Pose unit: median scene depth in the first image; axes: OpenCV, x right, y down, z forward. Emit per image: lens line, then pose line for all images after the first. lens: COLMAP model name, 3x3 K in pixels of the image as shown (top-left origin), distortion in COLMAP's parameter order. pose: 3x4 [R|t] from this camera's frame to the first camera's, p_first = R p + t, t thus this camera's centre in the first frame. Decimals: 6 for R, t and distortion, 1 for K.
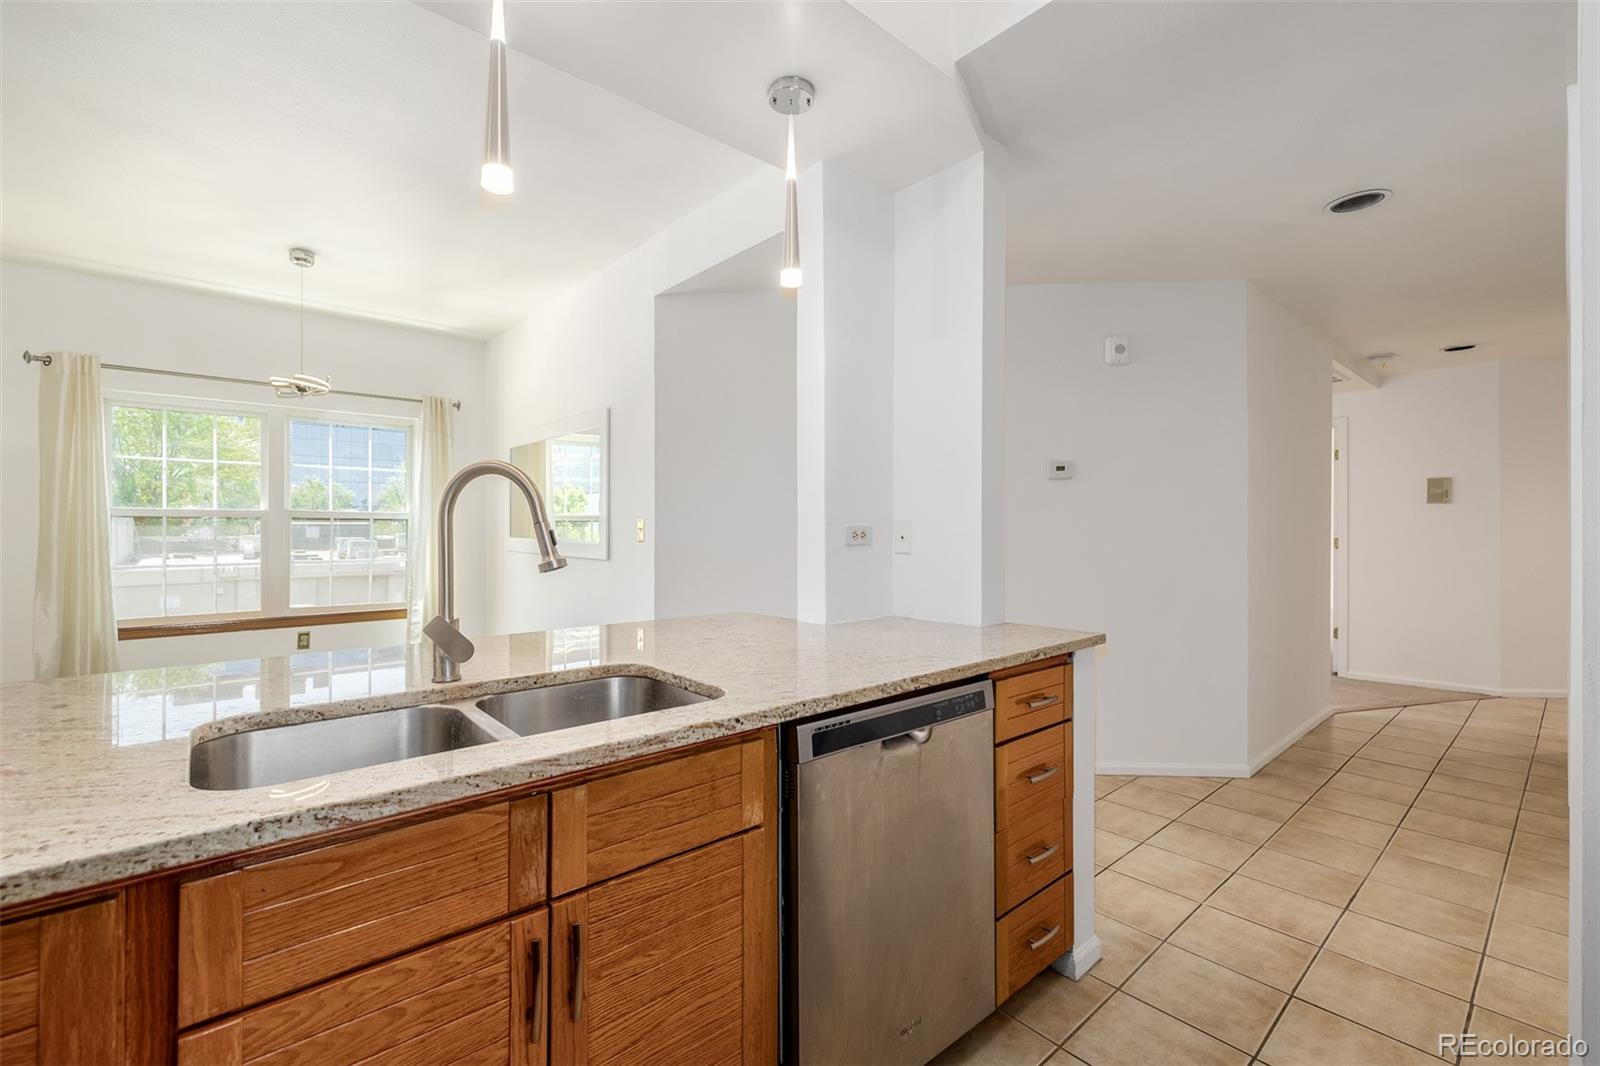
lens RADIAL K [[676.4, 0, 797.2], [0, 676.4, 528.1], [0, 0, 1]] dist [0.004254, 0.000309]
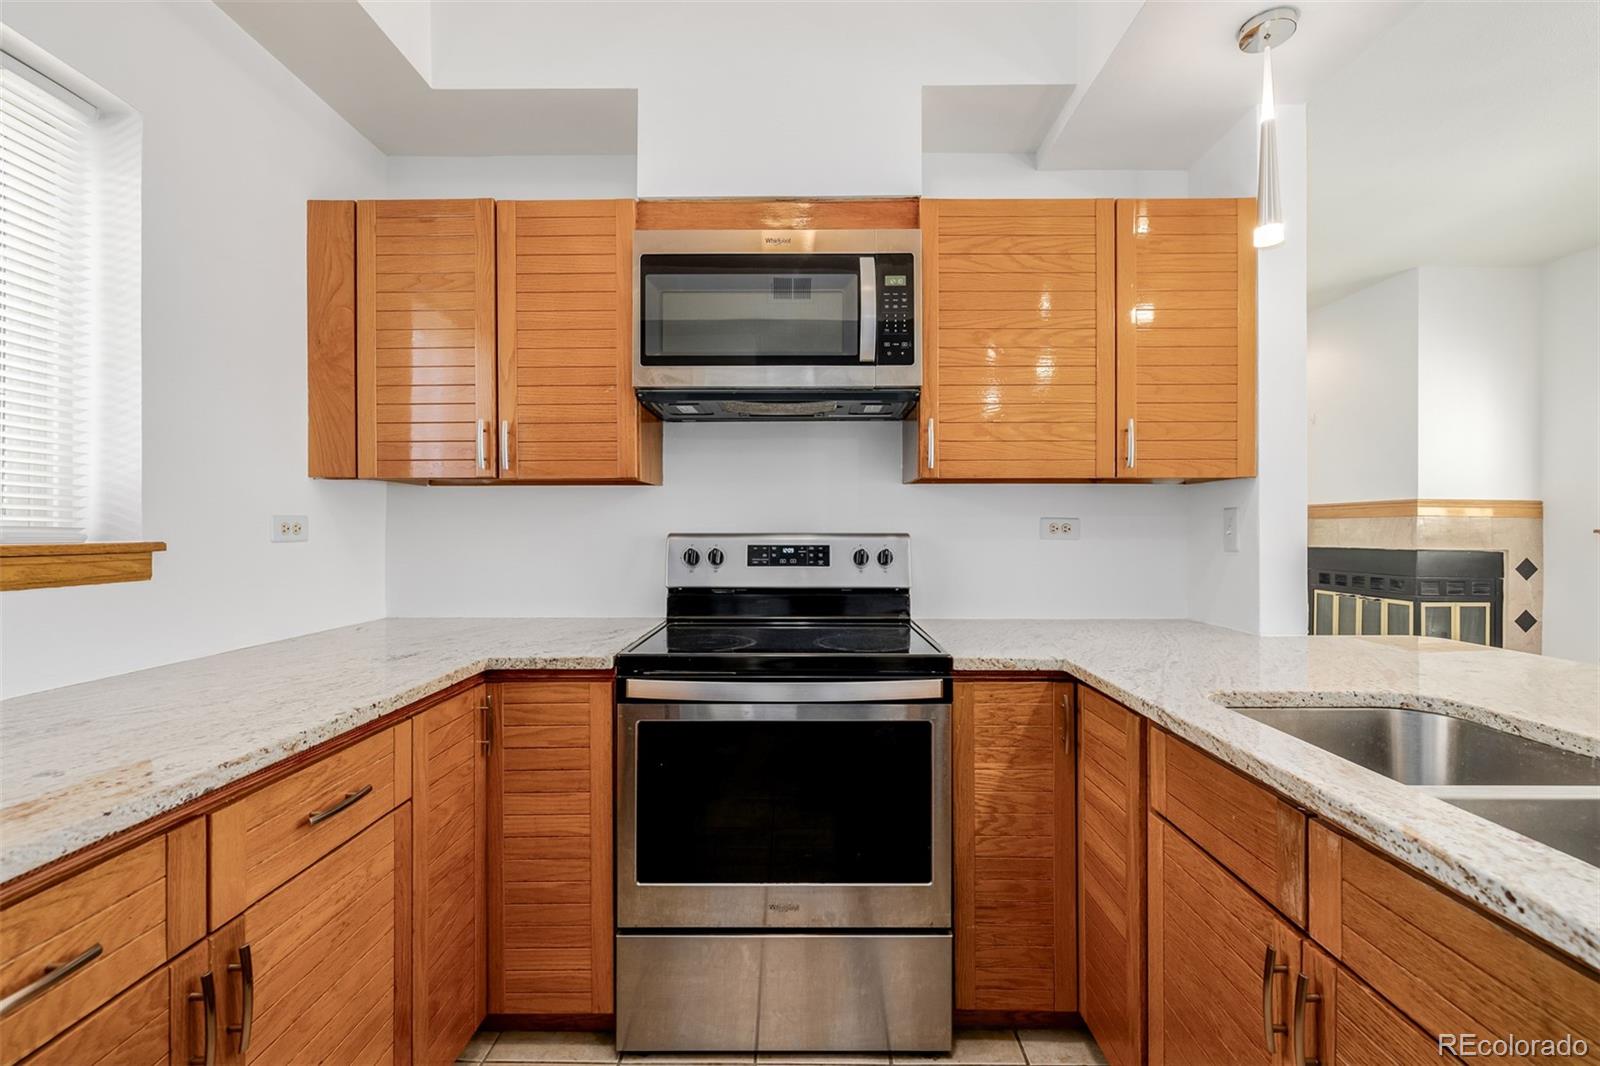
lens RADIAL K [[676.4, 0, 796.2], [0, 676.4, 530.7], [0, 0, 1]] dist [0.004254, 0.000309]
pose [[-0.672186, 0.001149, -0.740381, 0.731951], [0.005402, 0.999980, -0.003353, 0.008632], [0.740362, -0.006253, -0.672179, 1.062928]]
